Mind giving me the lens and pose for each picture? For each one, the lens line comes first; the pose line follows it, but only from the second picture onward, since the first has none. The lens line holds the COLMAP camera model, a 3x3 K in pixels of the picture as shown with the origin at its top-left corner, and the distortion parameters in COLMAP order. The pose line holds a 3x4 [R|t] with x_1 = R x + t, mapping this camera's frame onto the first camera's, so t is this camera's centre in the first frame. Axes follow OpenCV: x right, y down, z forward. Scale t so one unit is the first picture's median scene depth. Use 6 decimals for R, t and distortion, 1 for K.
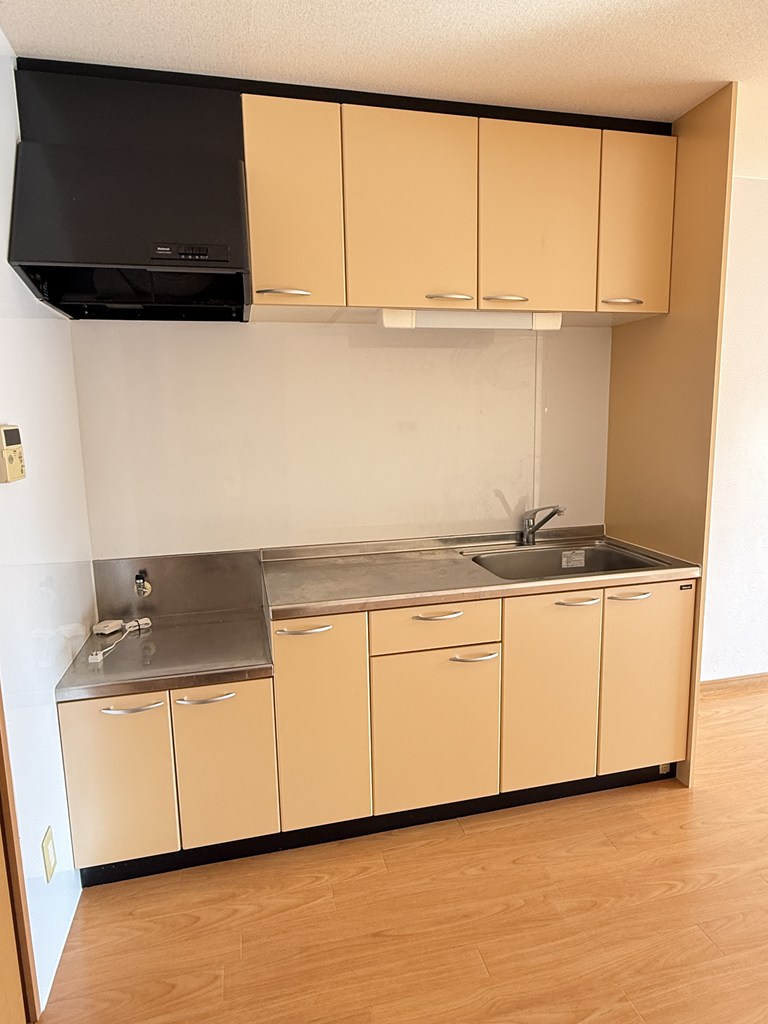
lens RADIAL K [[594.2, 0, 383.2], [0, 594.2, 508.3], [0, 0, 1]] dist [-0.007607, 0.000543]
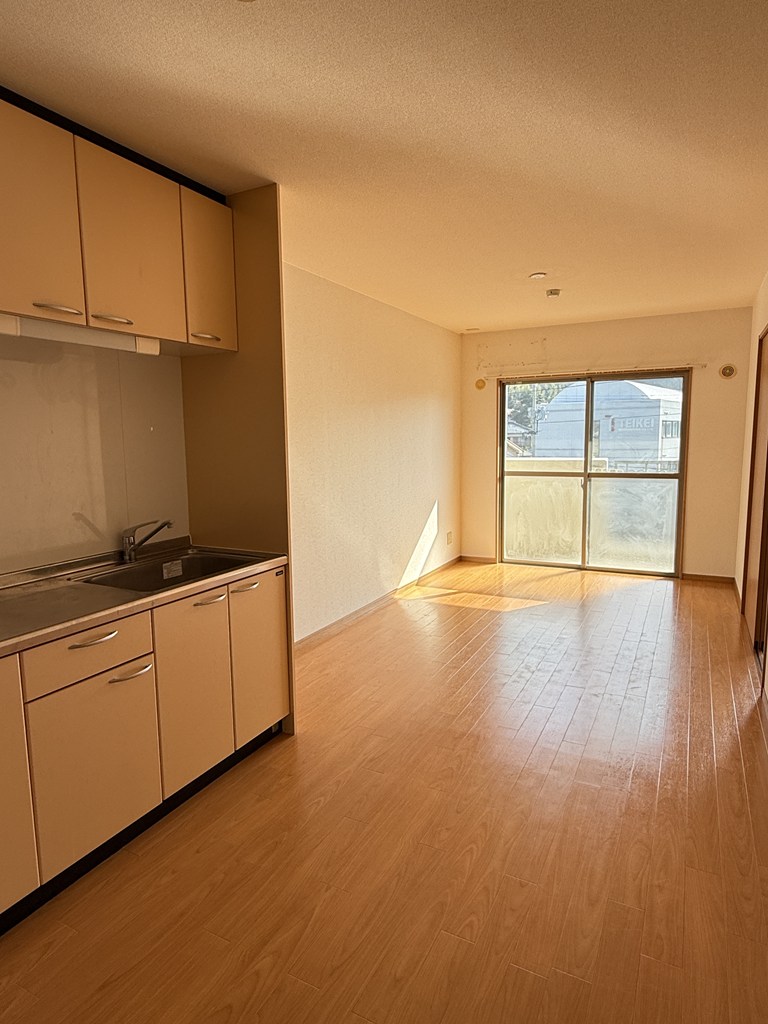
lens RADIAL K [[594.2, 0, 385.6], [0, 594.2, 513.1], [0, 0, 1]] dist [-0.007607, 0.000543]
pose [[0.653209, -0.084584, 0.752439, -0.277181], [0.112065, 0.993596, 0.014407, 0.015107], [-0.748839, 0.074911, 0.658505, 0.003029]]
